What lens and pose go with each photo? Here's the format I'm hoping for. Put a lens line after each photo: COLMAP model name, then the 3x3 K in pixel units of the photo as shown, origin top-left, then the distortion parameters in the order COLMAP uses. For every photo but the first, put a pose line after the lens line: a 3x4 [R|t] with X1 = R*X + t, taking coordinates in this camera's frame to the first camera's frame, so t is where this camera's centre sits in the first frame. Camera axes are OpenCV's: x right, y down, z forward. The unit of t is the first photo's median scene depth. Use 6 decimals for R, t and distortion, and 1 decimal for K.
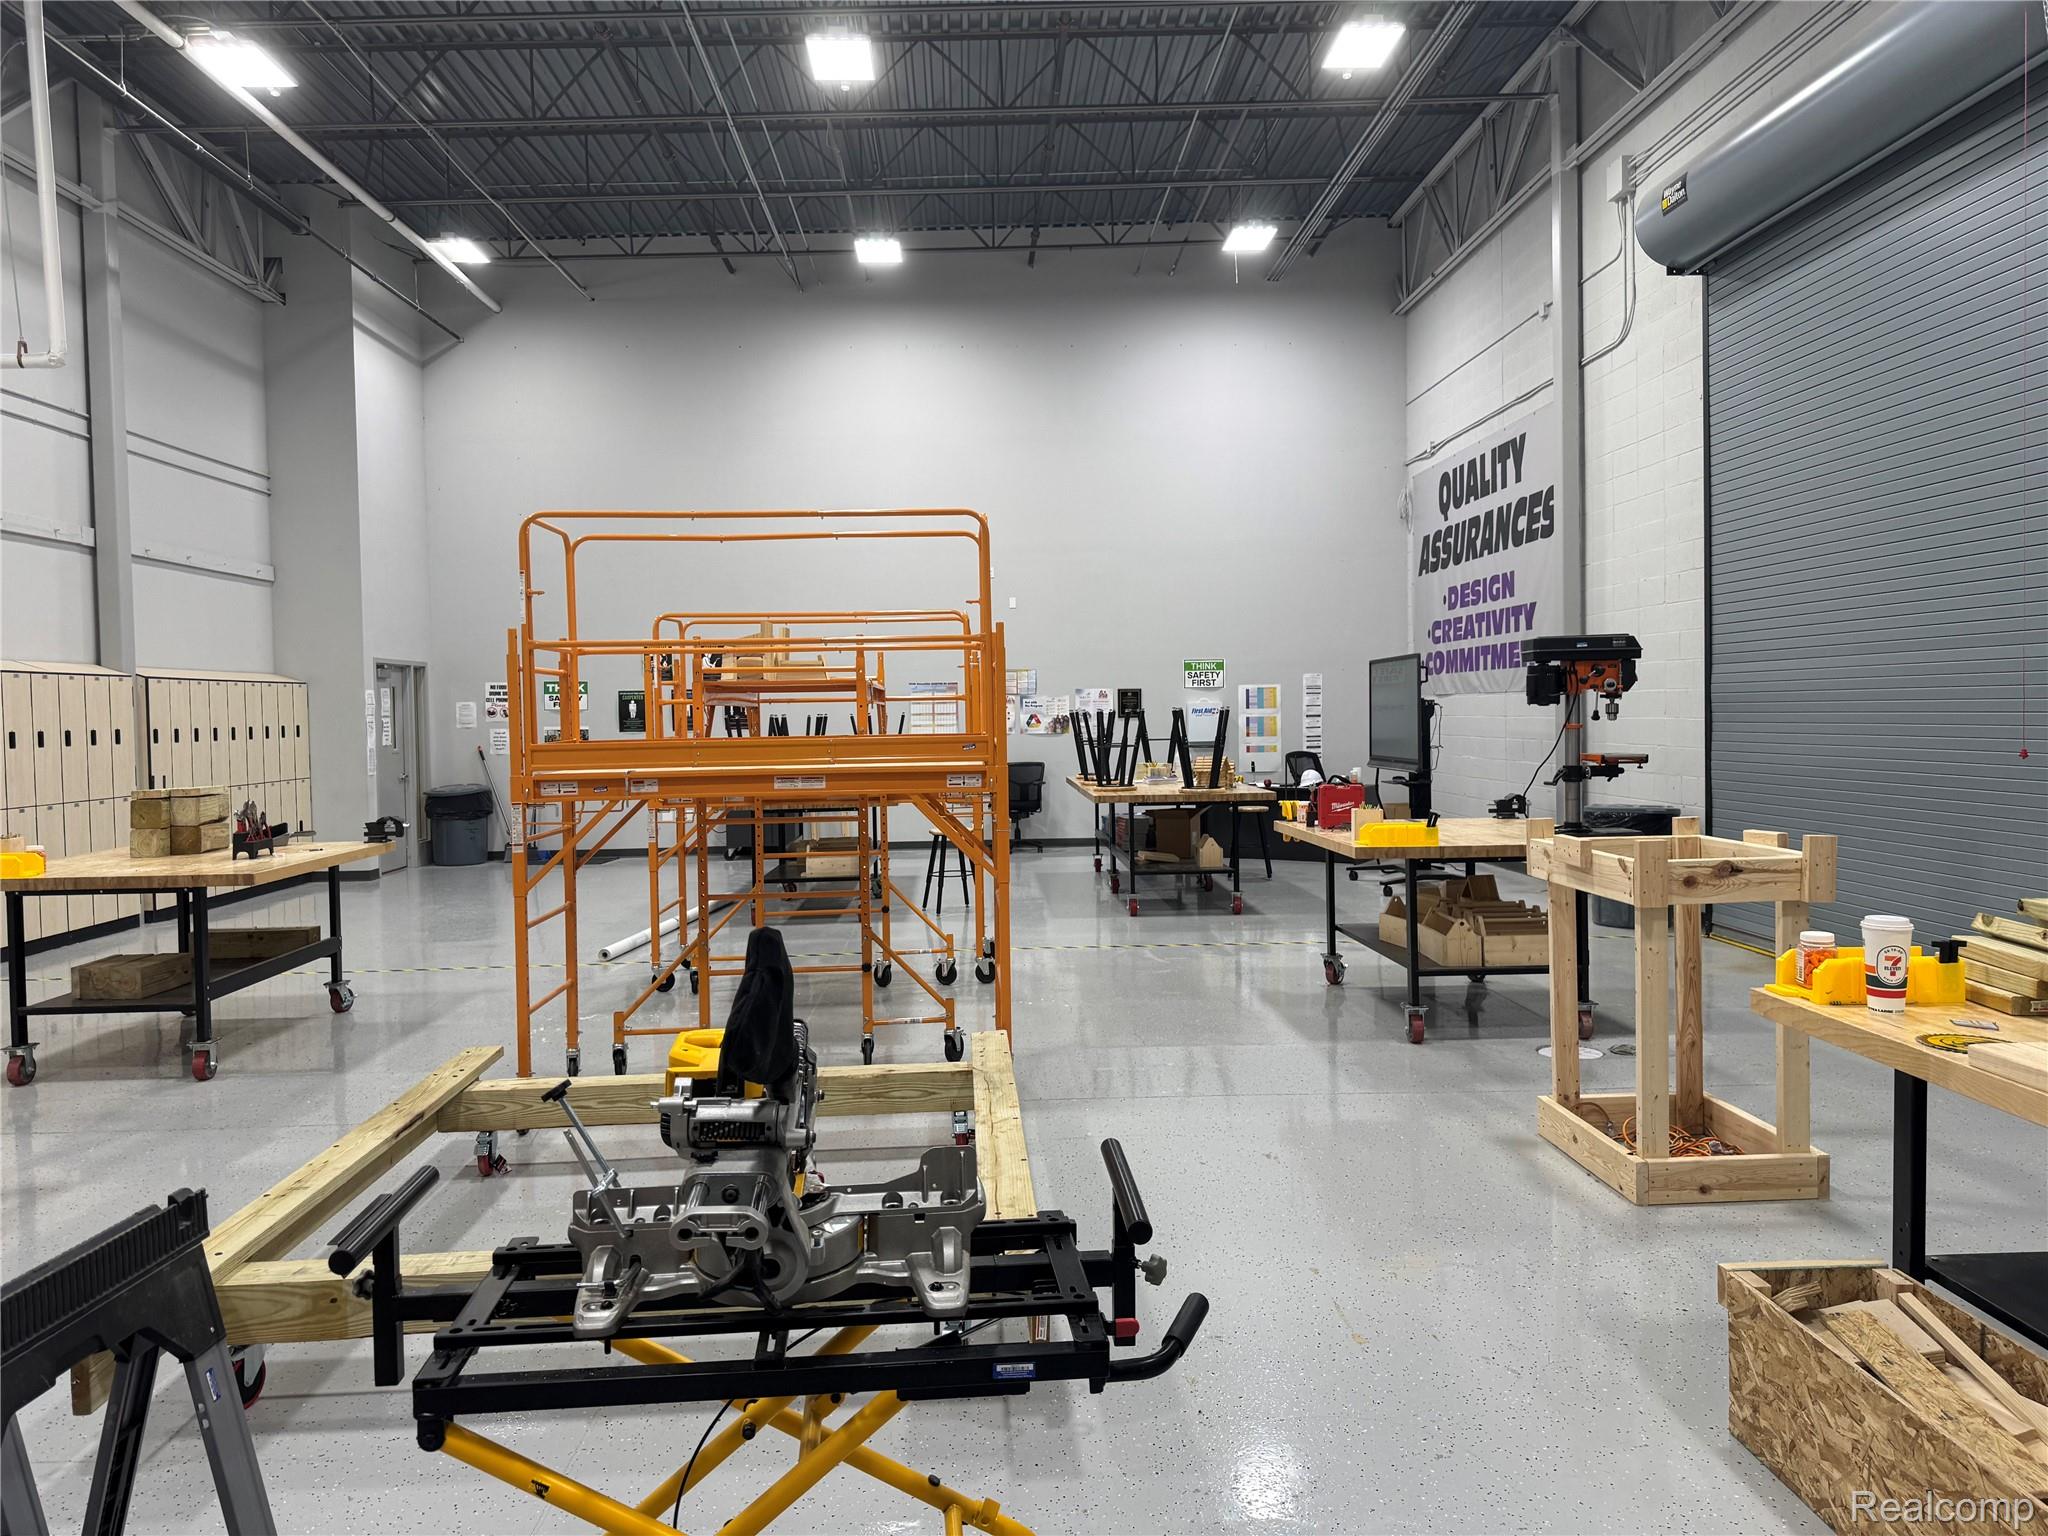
lens RADIAL K [[1454.7, 0, 1028.4], [0, 1454.7, 753.5], [0, 0, 1]] dist [0.059935, -0.067981]
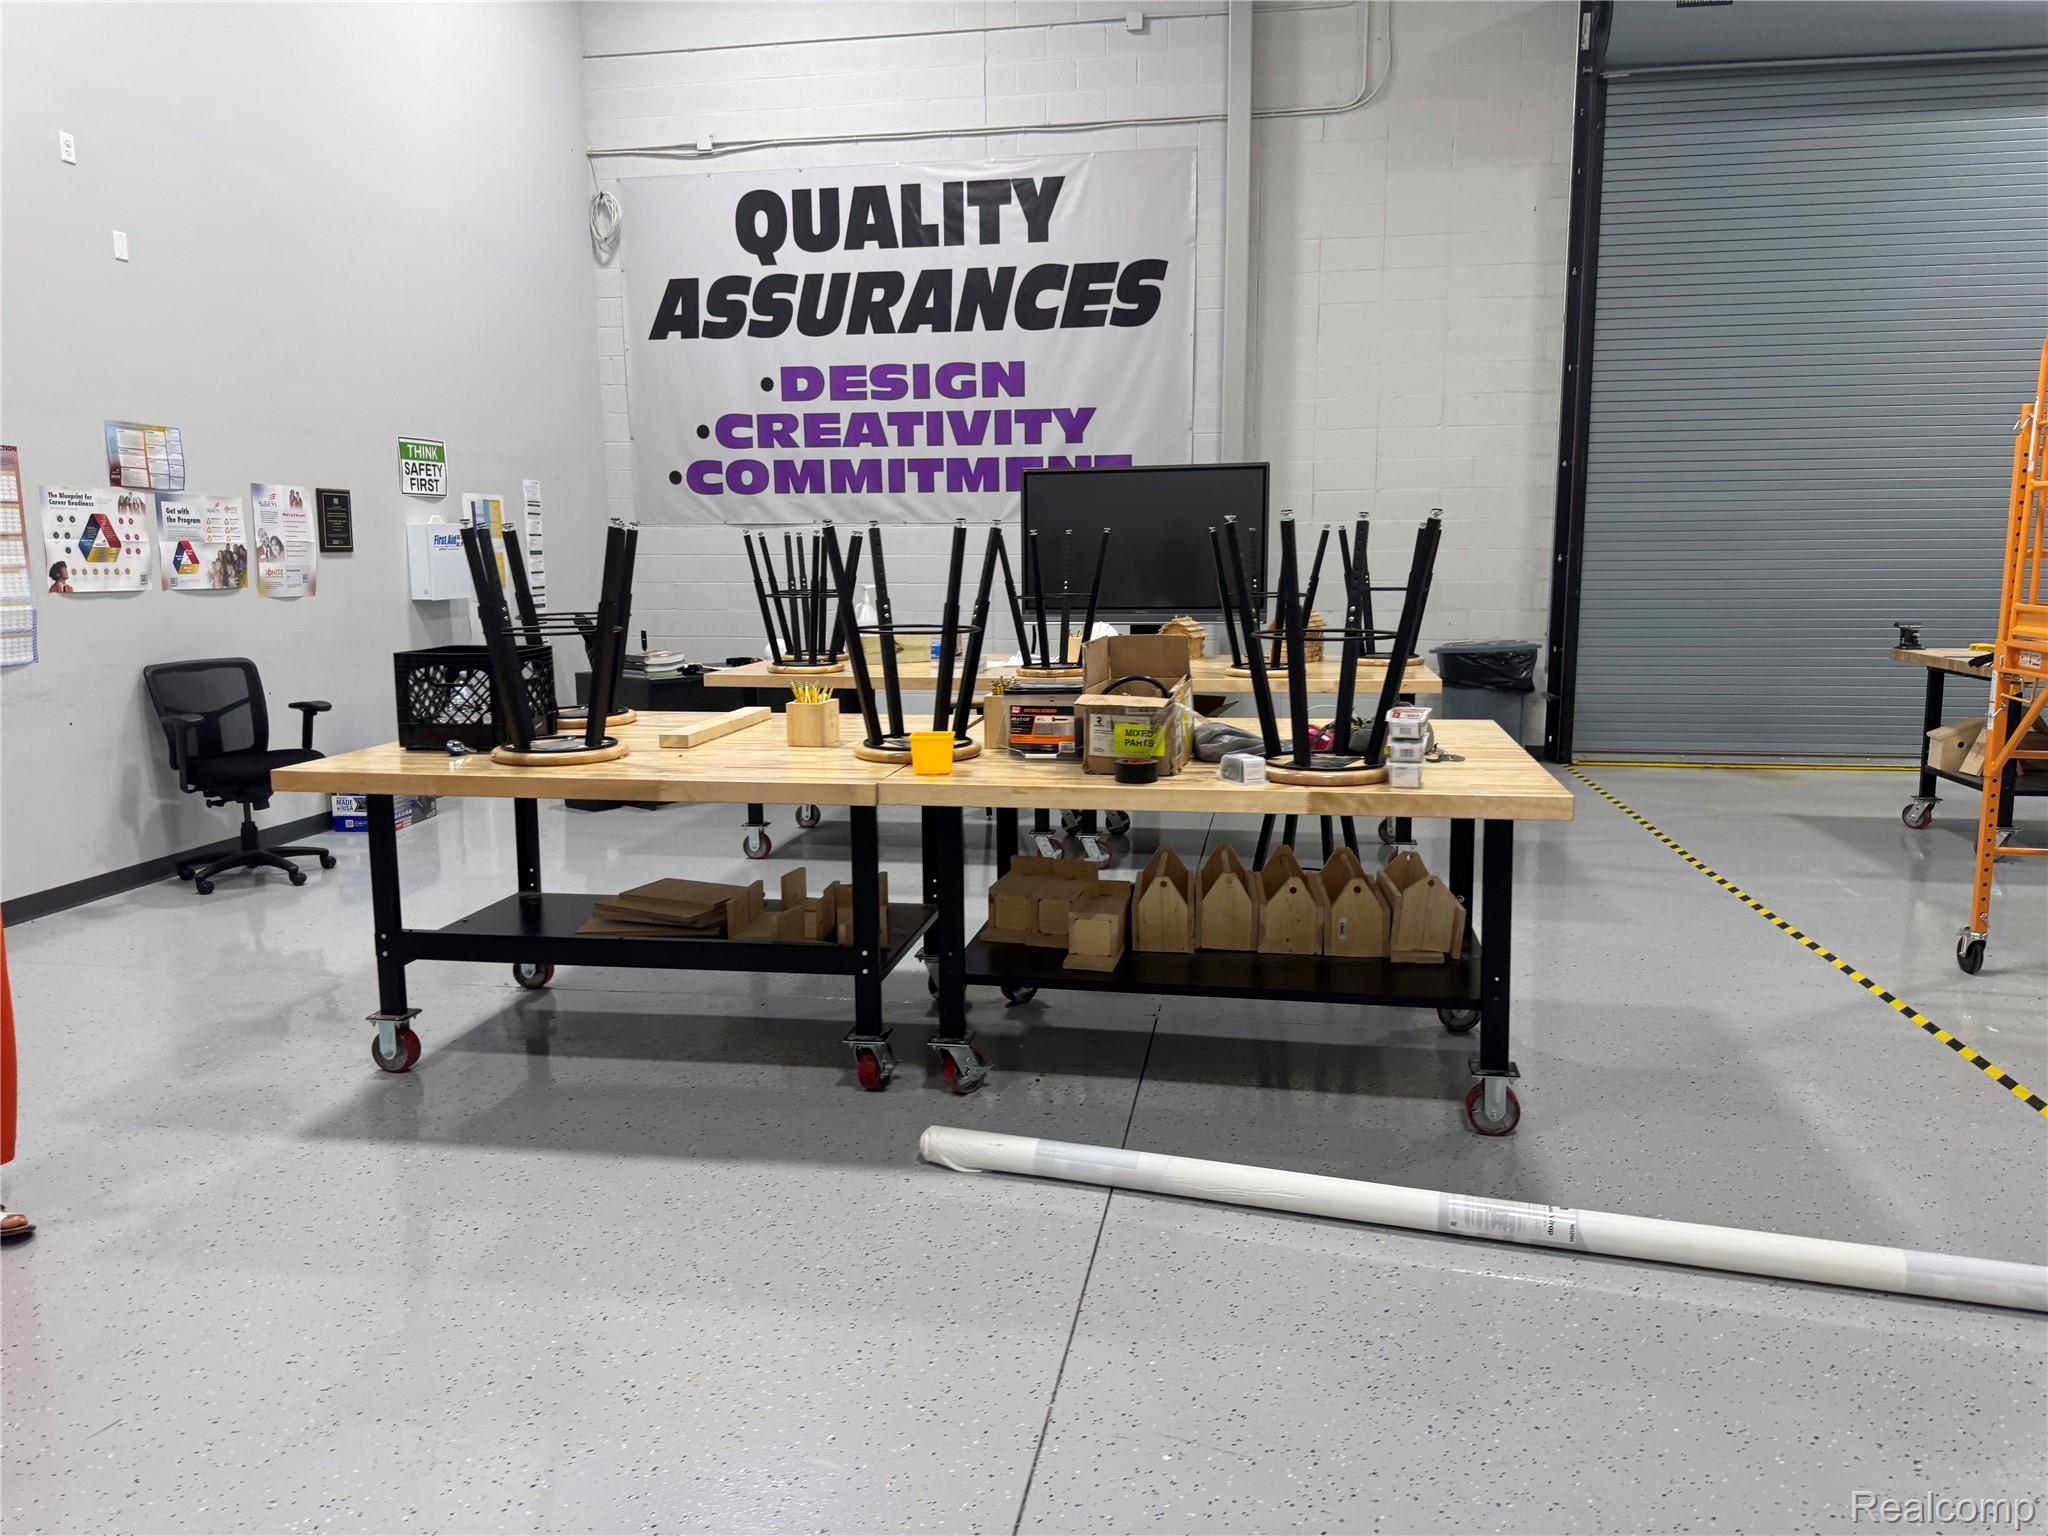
lens RADIAL K [[1454.7, 0, 1028.4], [0, 1454.7, 753.5], [0, 0, 1]] dist [0.059935, -0.067981]
pose [[0.205733, -0.124460, 0.970661, -0.386578], [0.028214, 0.992222, 0.121244, -0.012330], [-0.978201, 0.002442, 0.207644, 0.747915]]
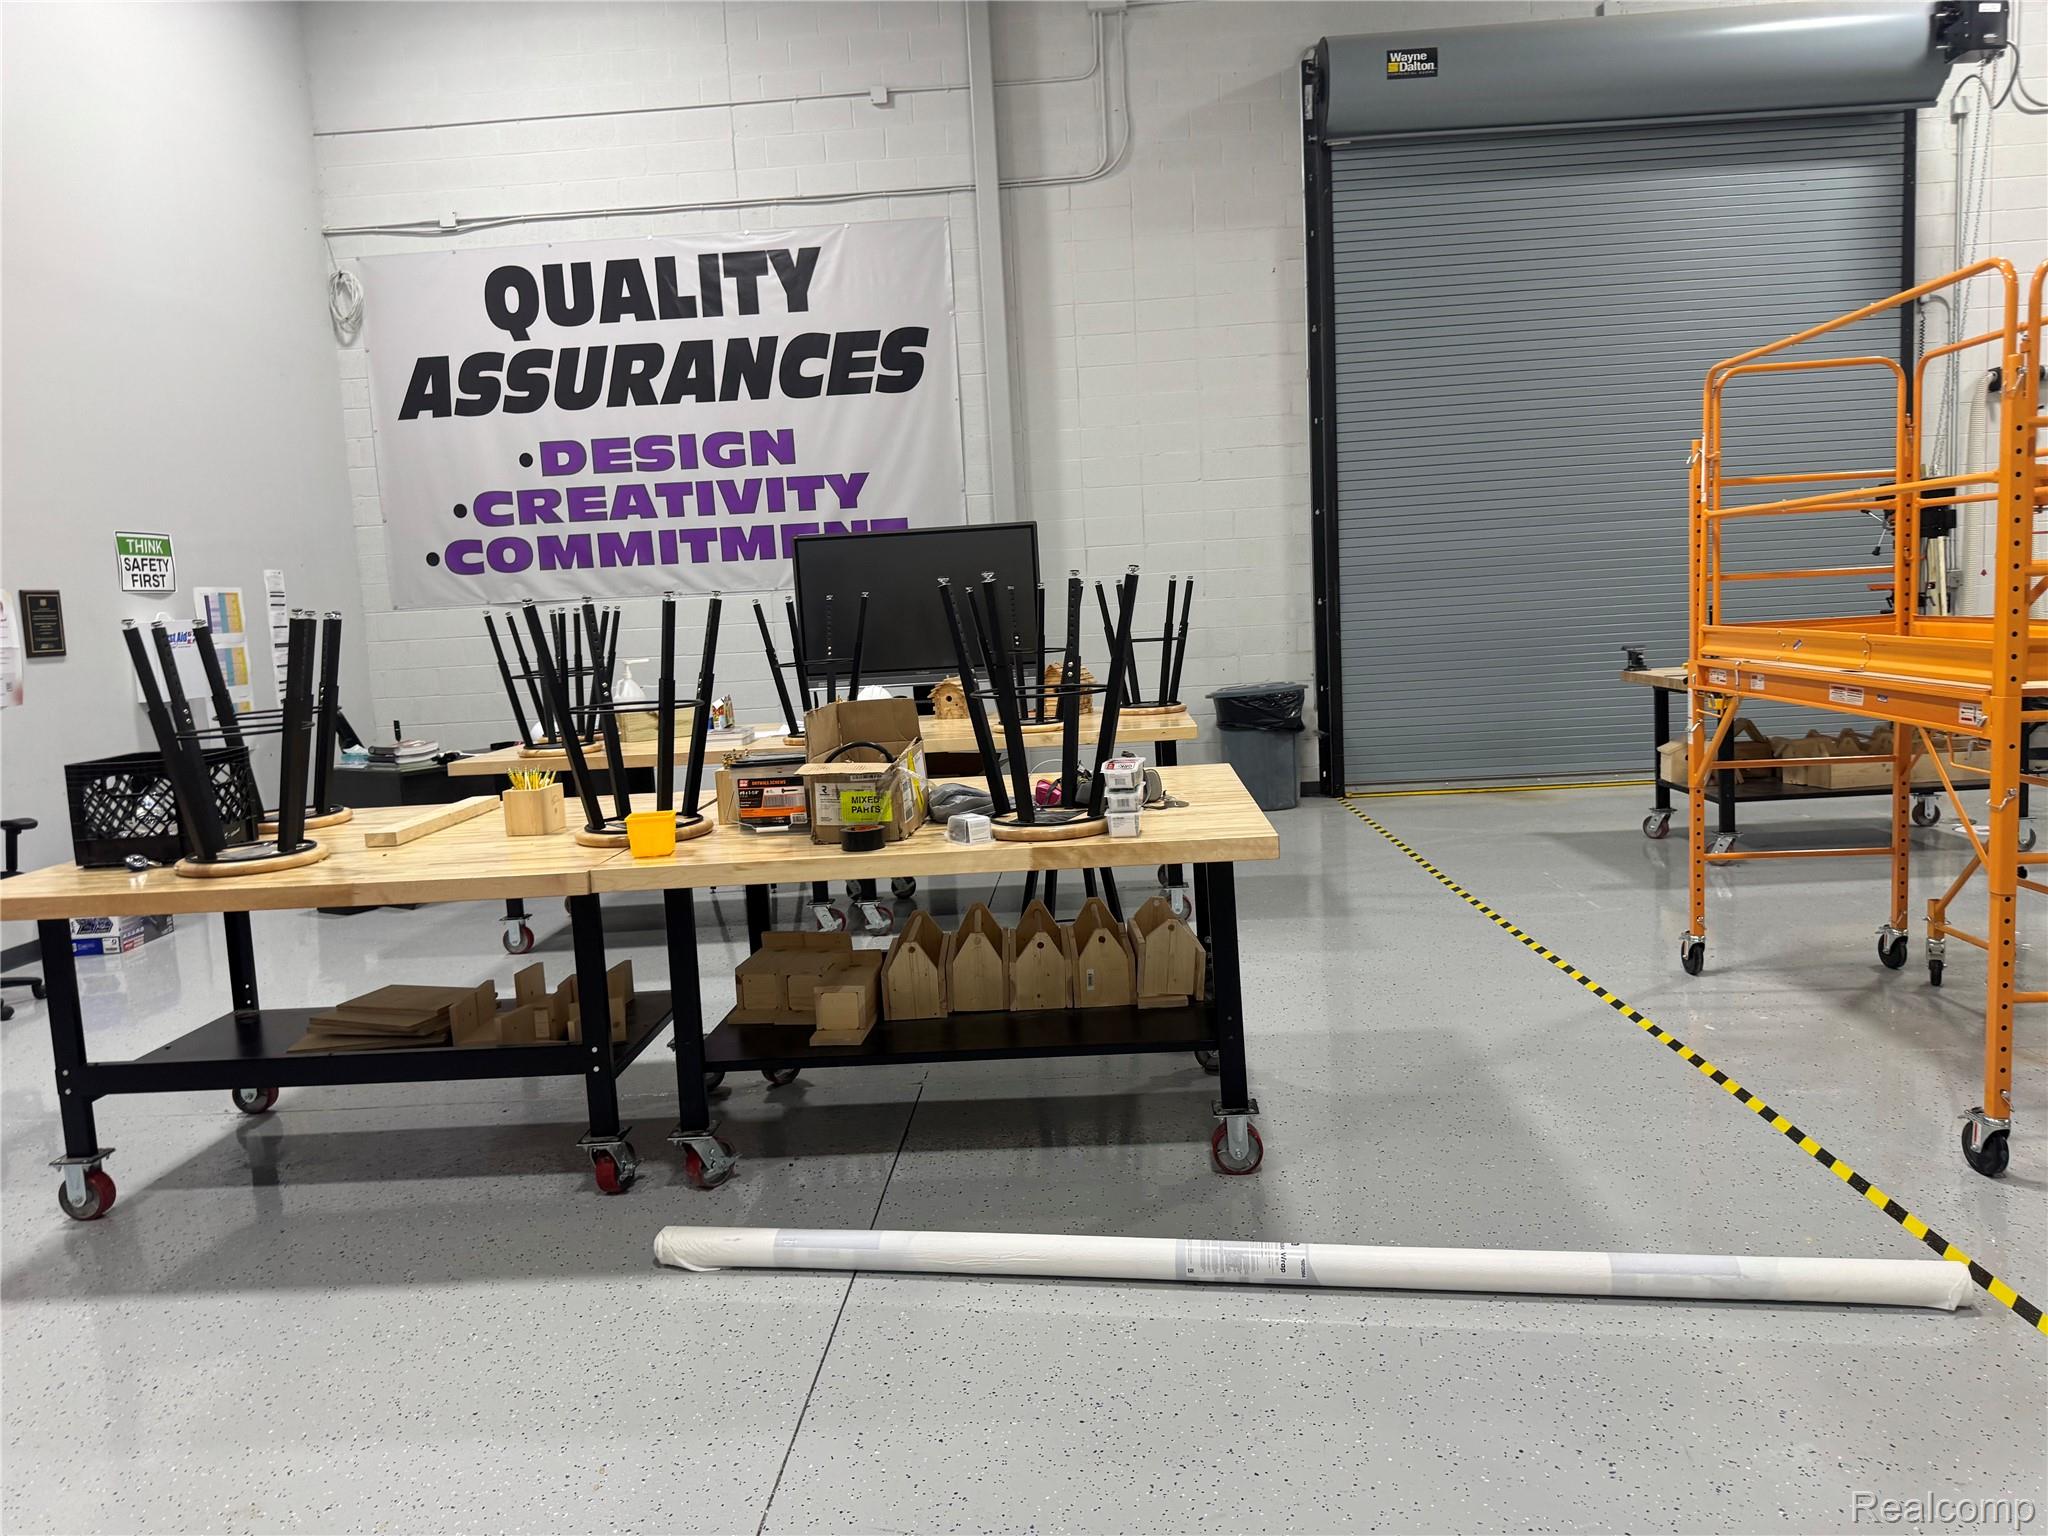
lens RADIAL K [[1454.7, 0, 1028.4], [0, 1454.7, 753.5], [0, 0, 1]] dist [0.059935, -0.067981]
pose [[0.083686, -0.093549, 0.992091, -0.381890], [0.078978, 0.993075, 0.086979, -0.012074], [-0.993357, 0.071075, 0.090495, 0.731389]]
